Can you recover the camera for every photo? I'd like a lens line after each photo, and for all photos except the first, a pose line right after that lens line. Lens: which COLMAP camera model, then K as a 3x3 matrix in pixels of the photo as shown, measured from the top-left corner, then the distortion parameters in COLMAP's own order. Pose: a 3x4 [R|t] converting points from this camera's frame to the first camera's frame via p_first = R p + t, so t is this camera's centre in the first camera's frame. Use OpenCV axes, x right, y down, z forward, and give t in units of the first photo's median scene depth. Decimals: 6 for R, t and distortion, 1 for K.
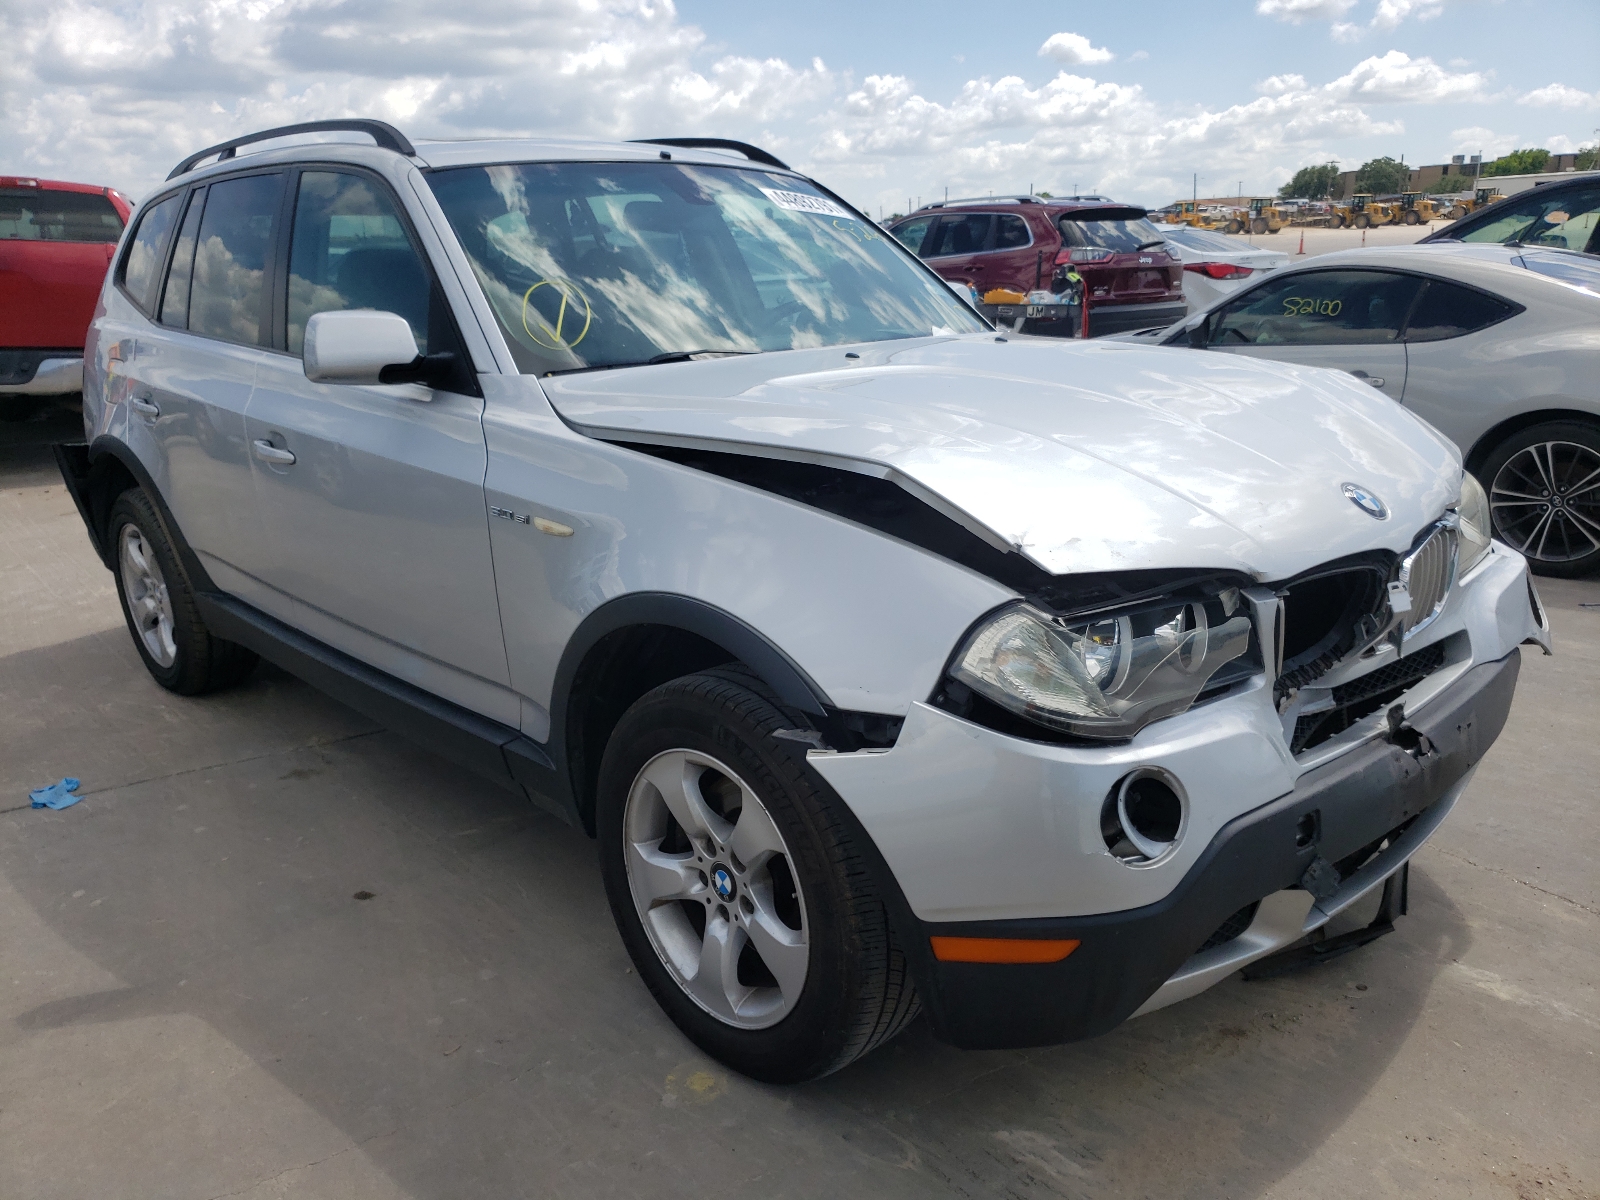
lens RADIAL K [[1330.8, 0, 800.0], [0, 1330.8, 600.0], [0, 0, 1]] dist [0.008631, 0.008093]
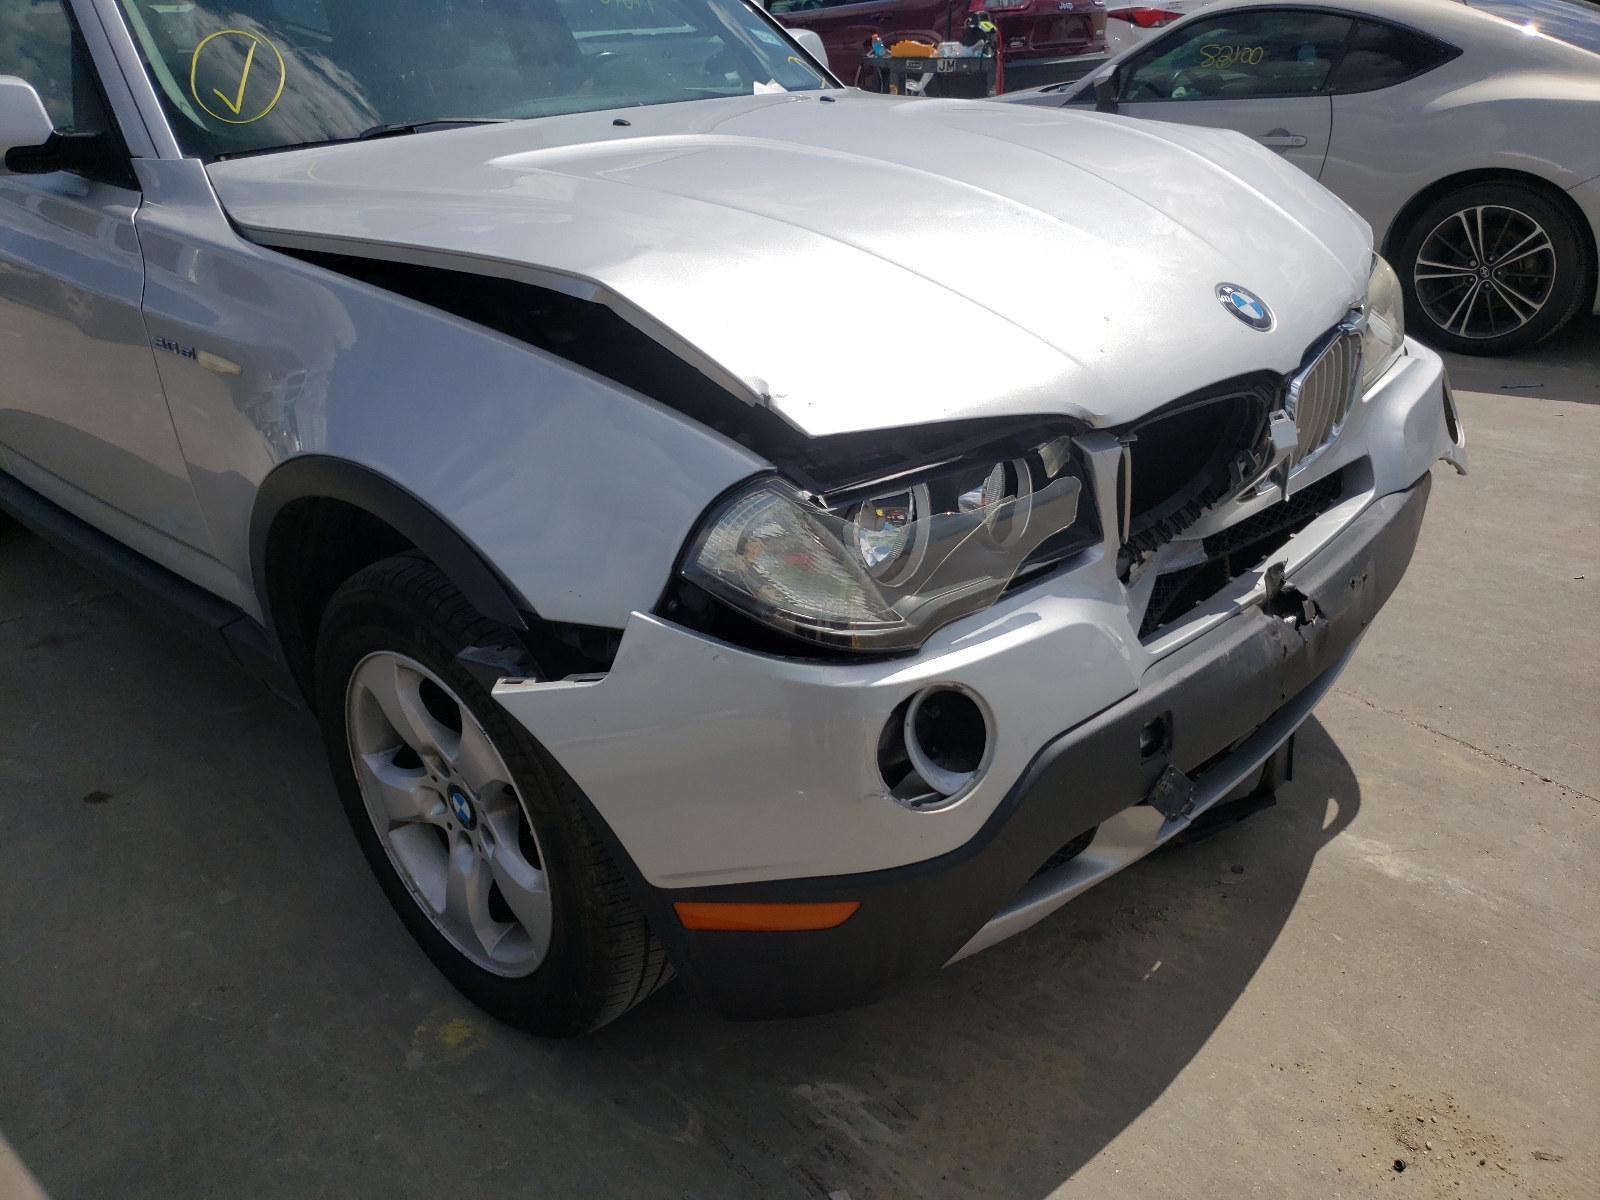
lens RADIAL K [[1366.7, 0, 800.0], [0, 1366.7, 600.0], [0, 0, 1]] dist [0.010578, -0.003645]
pose [[0.997806, -0.036926, 0.054957, 0.107664], [0.027921, 0.987295, 0.156428, -0.037175], [-0.060035, -0.154550, 0.986159, 0.185691]]
